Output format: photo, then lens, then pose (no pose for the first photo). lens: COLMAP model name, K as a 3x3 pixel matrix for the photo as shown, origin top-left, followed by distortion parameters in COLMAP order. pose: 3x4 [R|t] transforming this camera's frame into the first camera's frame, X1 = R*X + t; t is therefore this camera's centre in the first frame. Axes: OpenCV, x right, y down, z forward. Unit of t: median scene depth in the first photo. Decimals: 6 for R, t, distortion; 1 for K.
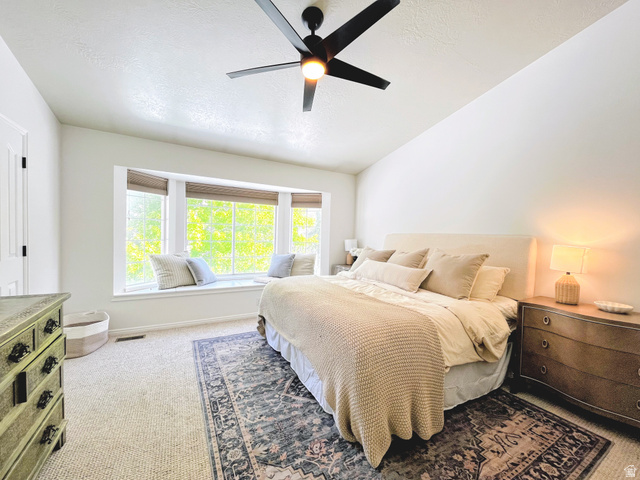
lens RADIAL K [[260.8, 0, 320.6], [0, 260.8, 237.4], [0, 0, 1]] dist [-0.000827, -0.000204]
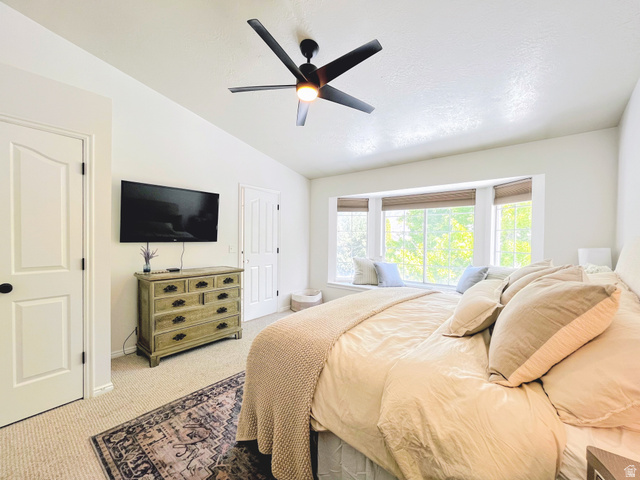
lens RADIAL K [[260.8, 0, 319.8], [0, 260.8, 243.4], [0, 0, 1]] dist [-0.000827, -0.000204]
pose [[0.360079, -0.010157, -0.932867, 0.509657], [-0.007676, 0.999875, -0.013850, 0.012339], [0.932890, 0.012148, 0.359956, 0.333209]]
